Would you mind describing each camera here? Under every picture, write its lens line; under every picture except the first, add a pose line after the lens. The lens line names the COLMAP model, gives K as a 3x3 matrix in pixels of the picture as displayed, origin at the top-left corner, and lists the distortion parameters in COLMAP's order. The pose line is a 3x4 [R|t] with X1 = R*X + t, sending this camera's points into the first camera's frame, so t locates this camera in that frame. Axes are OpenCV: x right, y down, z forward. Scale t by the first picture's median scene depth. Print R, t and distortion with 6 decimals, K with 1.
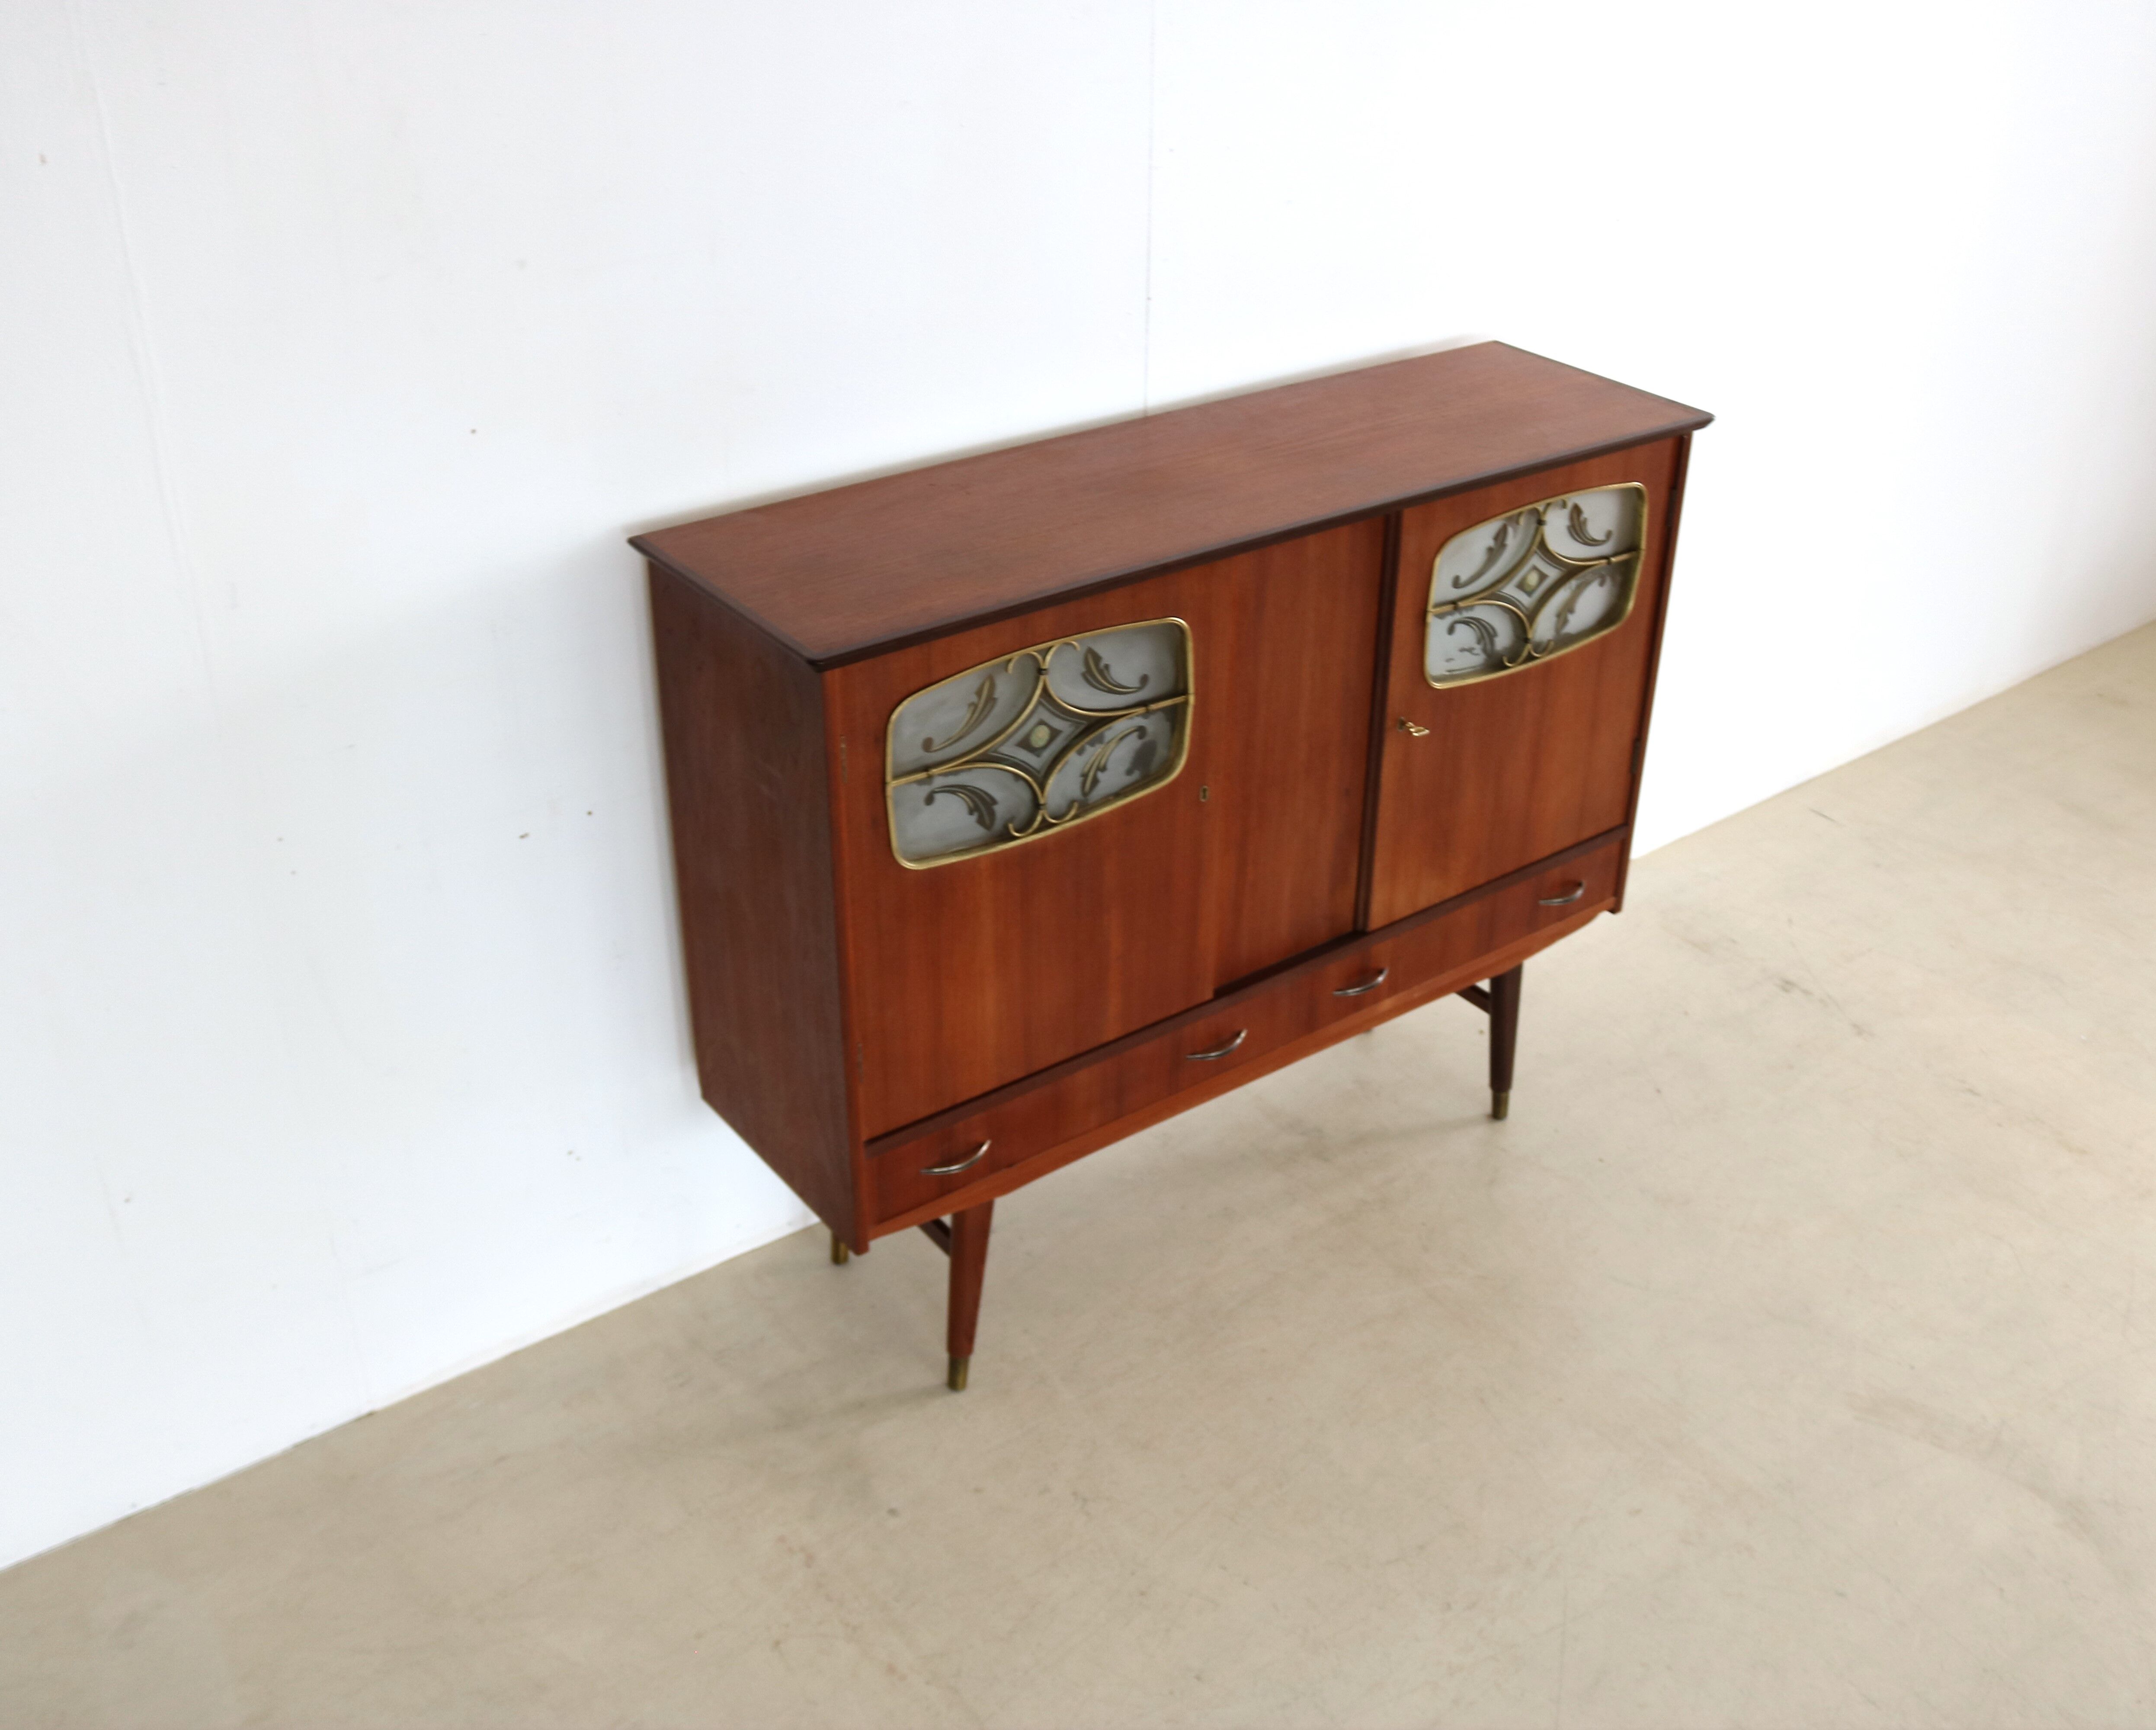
lens RADIAL K [[2127.6, 0, 1131.1], [0, 2127.6, 859.9], [0, 0, 1]] dist [-0.125717, 0.000000]
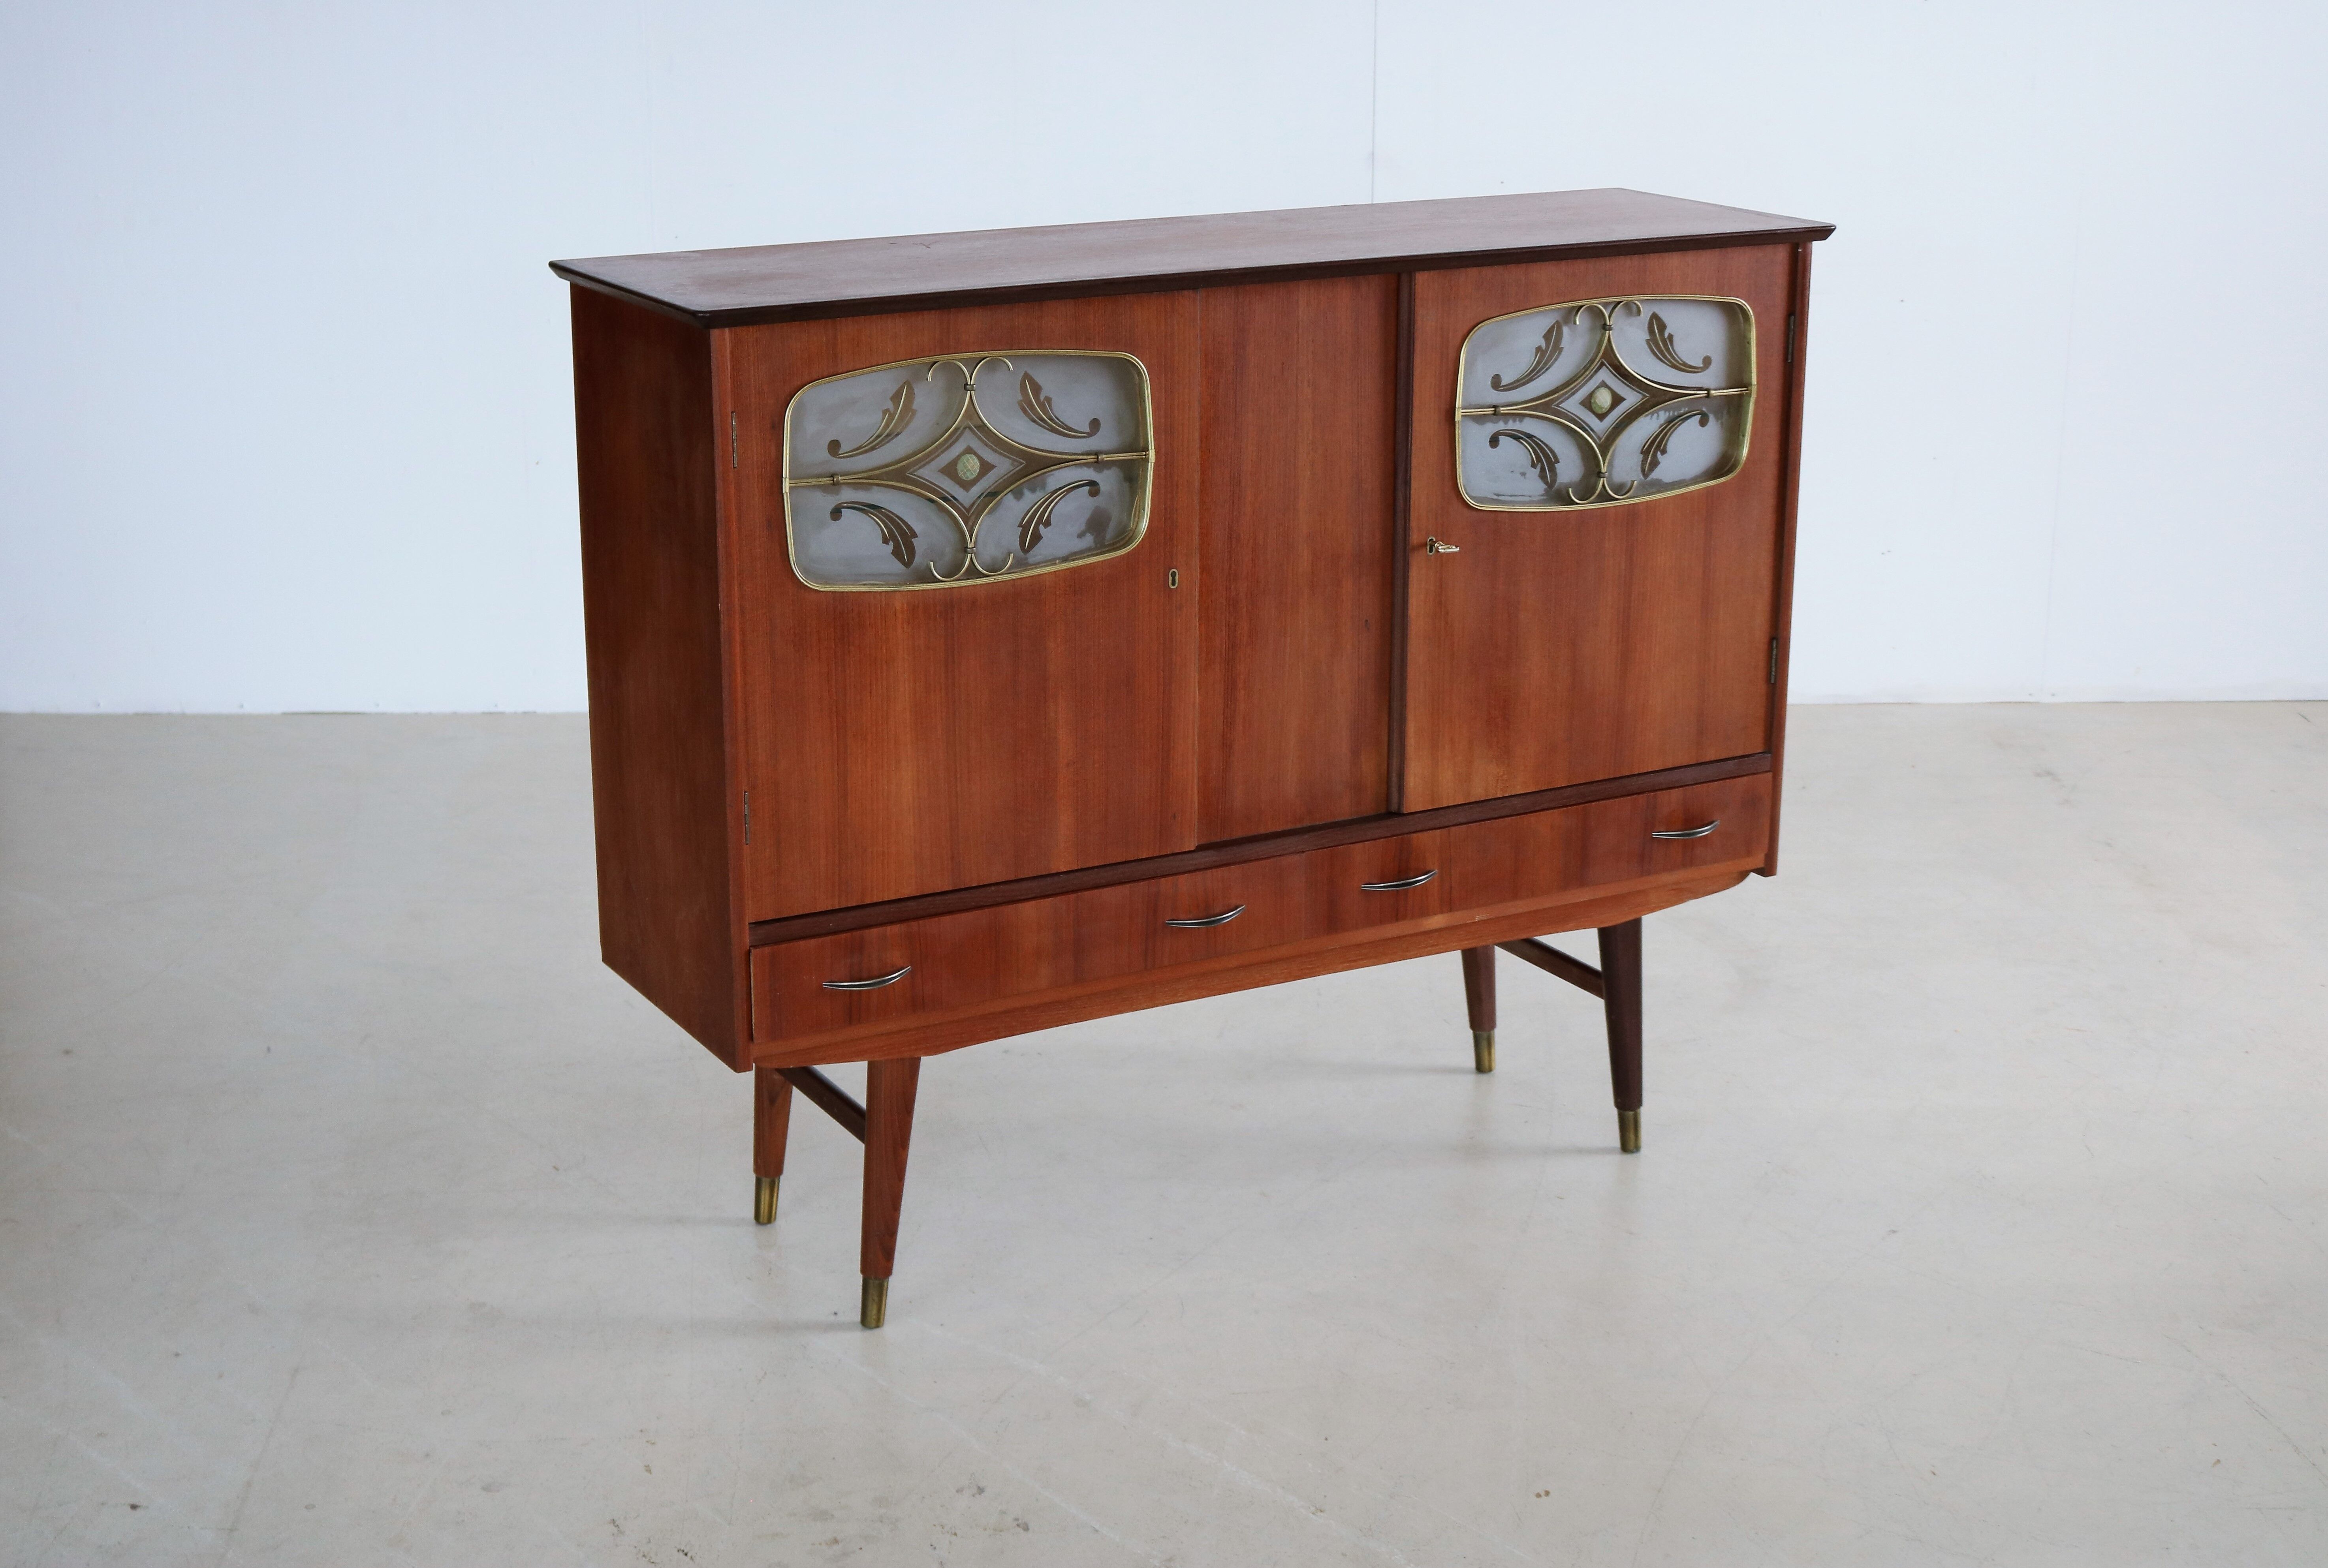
lens RADIAL K [[3340.0, 0, 1161.9], [0, 3340.0, 779.6], [0, 0, 1]] dist [-0.056211, 0.000000]
pose [[0.990152, 0.023424, -0.138024, 0.207537], [-0.055026, 0.971670, -0.229847, 0.343246], [0.128730, 0.235178, 0.963390, -0.289233]]
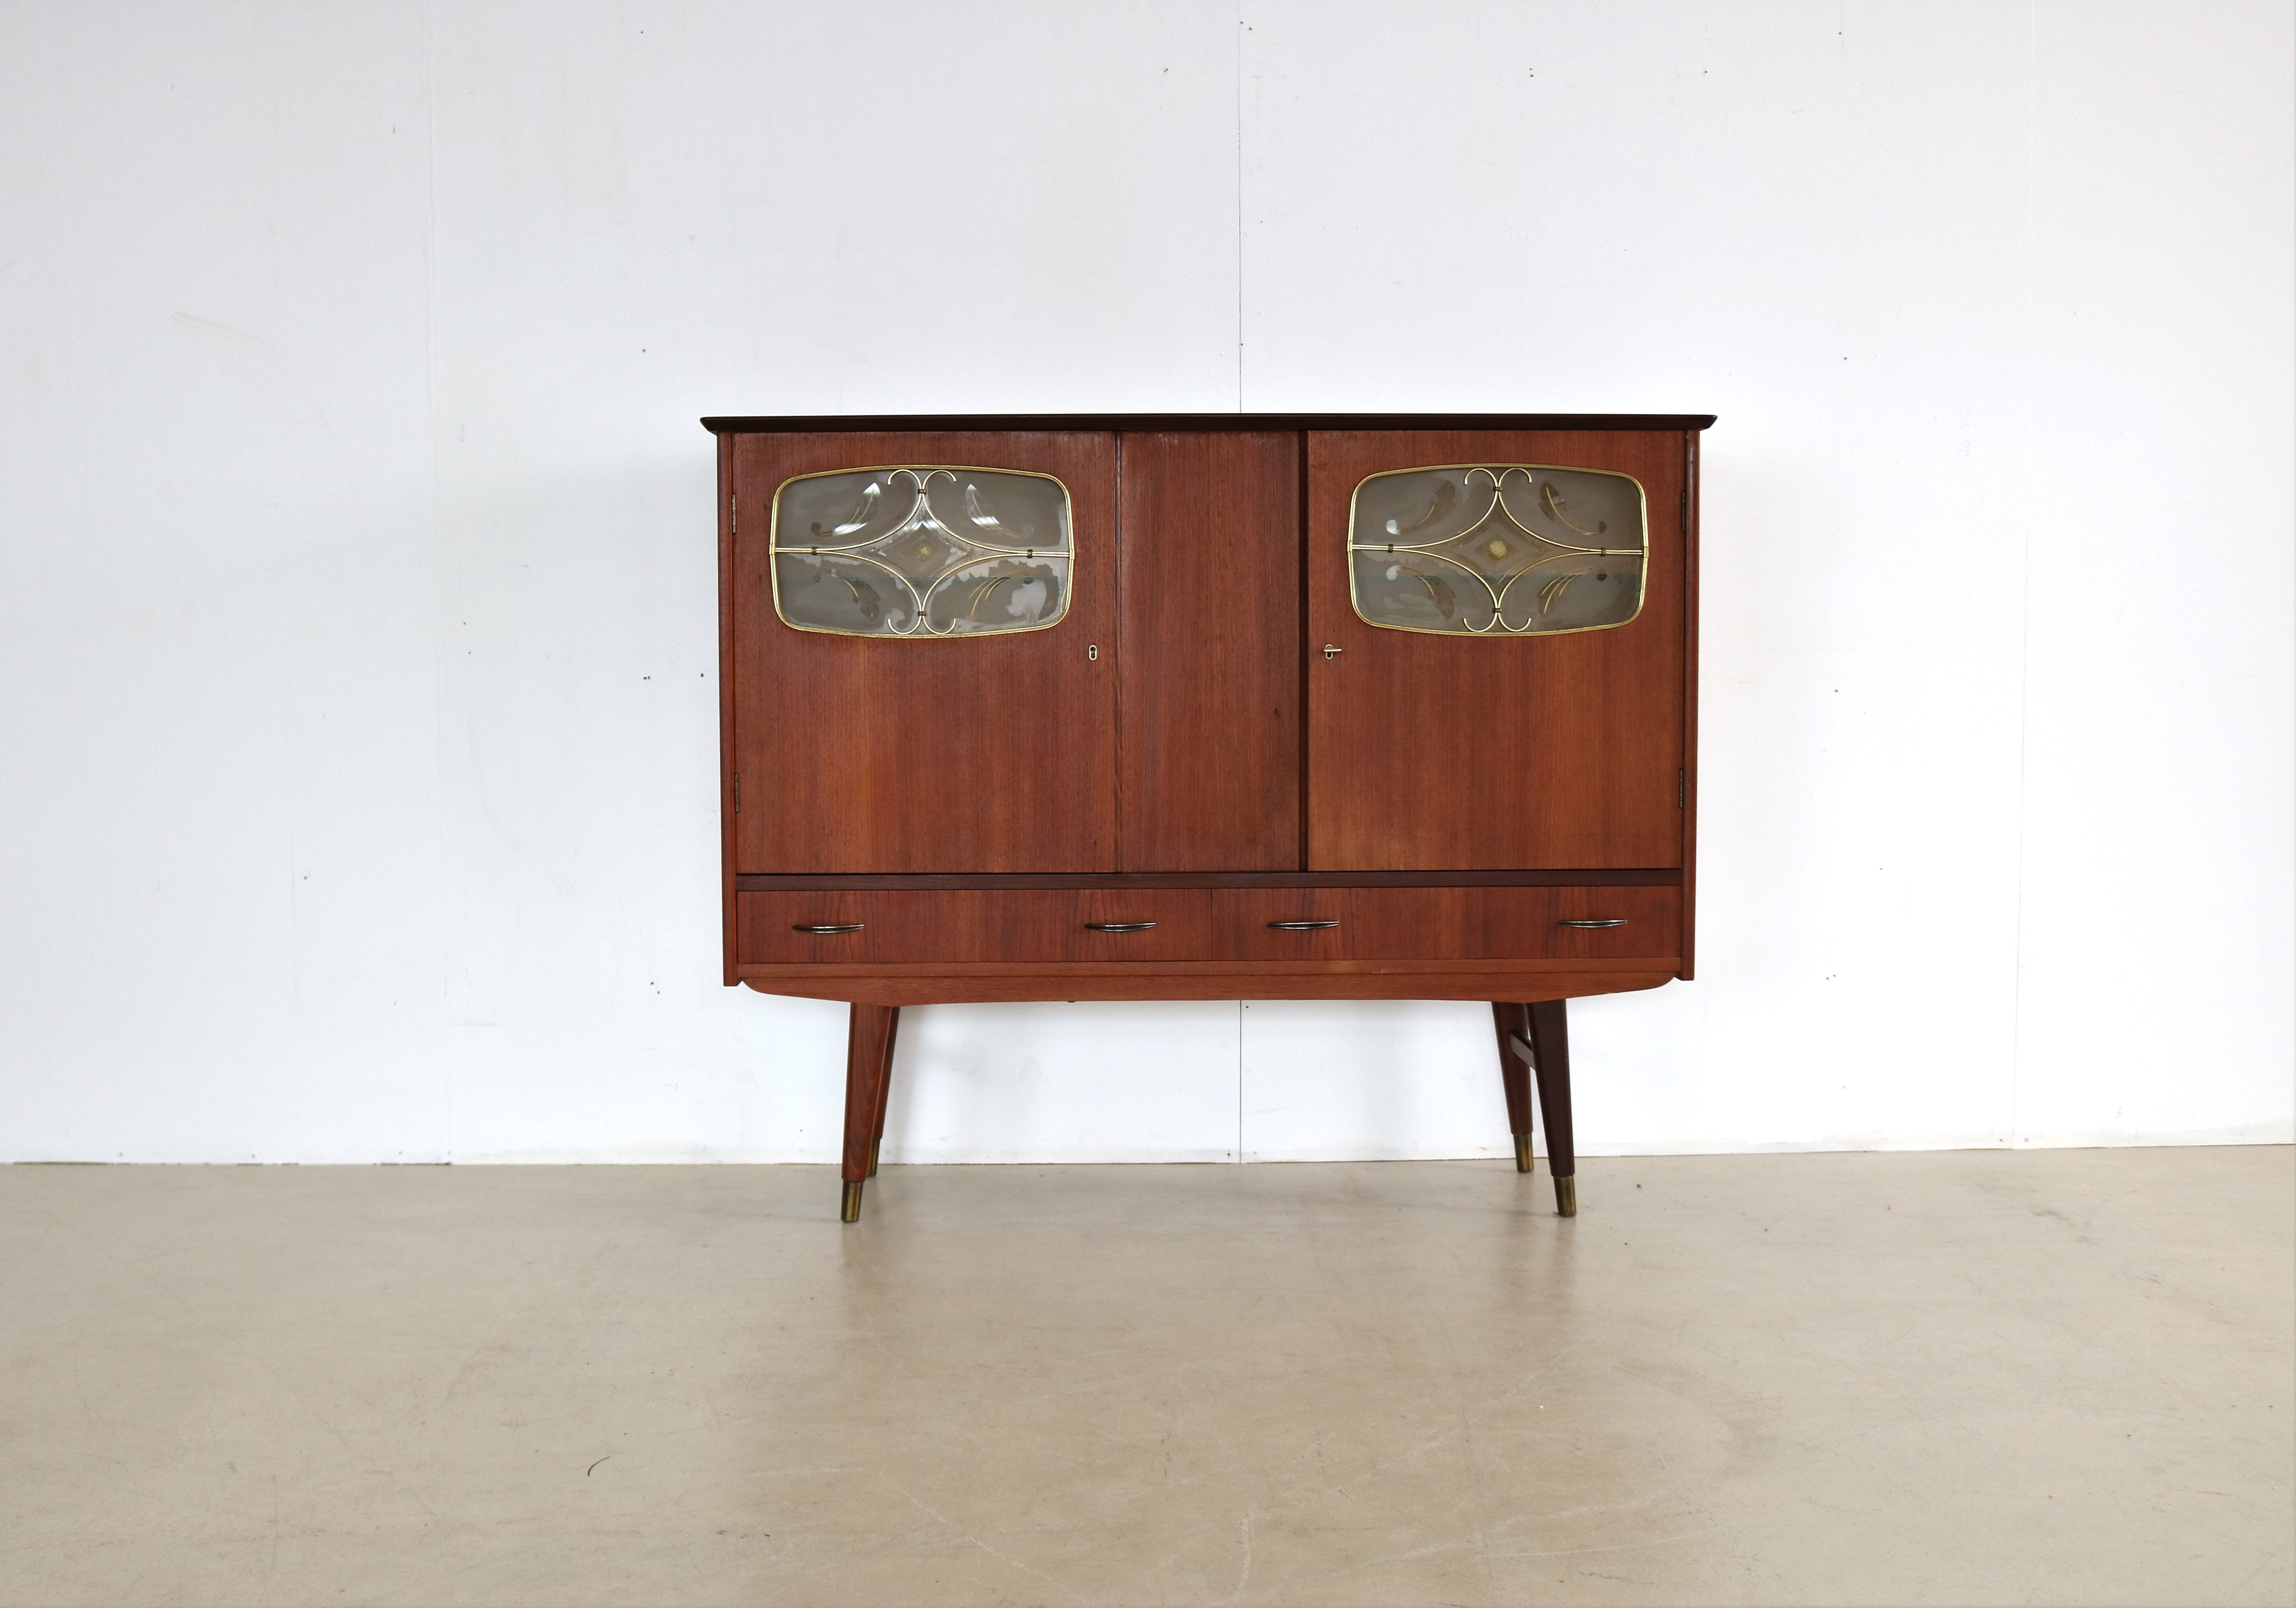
lens RADIAL K [[2653.9, 0, 1124.2], [0, 2653.9, 806.3], [0, 0, 1]] dist [-0.105409, 0.000000]
pose [[0.810259, 0.017043, -0.585824, 0.830697], [-0.274697, 0.894024, -0.353926, 0.509679], [0.517709, 0.447696, 0.729072, 0.002603]]
